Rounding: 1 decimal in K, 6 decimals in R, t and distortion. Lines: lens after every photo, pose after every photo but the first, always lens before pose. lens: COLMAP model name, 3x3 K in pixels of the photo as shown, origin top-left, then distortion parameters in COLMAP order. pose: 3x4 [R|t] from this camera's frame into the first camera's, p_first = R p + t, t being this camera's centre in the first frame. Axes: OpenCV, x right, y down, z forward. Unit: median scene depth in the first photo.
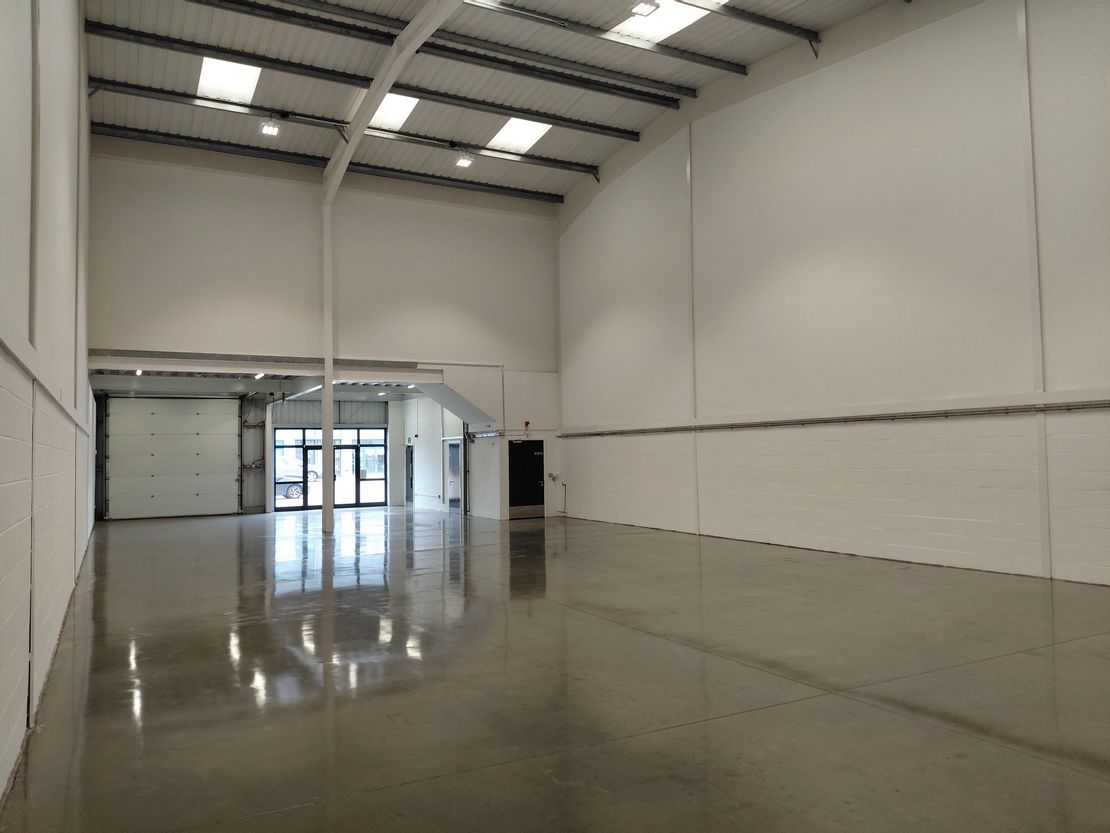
lens RADIAL K [[861.3, 0, 551.5], [0, 861.3, 408.5], [0, 0, 1]] dist [0.030922, -0.041057]
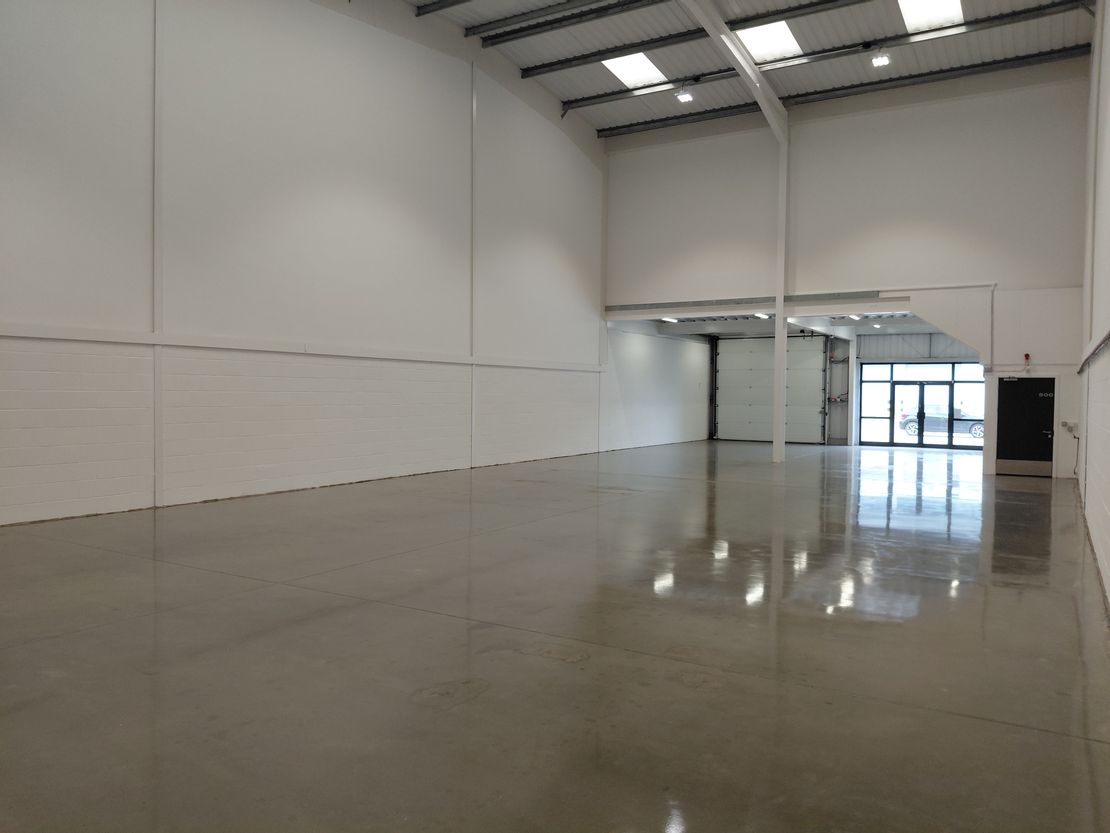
lens RADIAL K [[861.3, 0, 587.2], [0, 861.3, 383.5], [0, 0, 1]] dist [0.030922, -0.041057]
pose [[0.476273, 0.015499, -0.879161, 0.473354], [0.026938, 0.999118, 0.032206, 0.006066], [0.878885, -0.039022, 0.475436, 0.270899]]
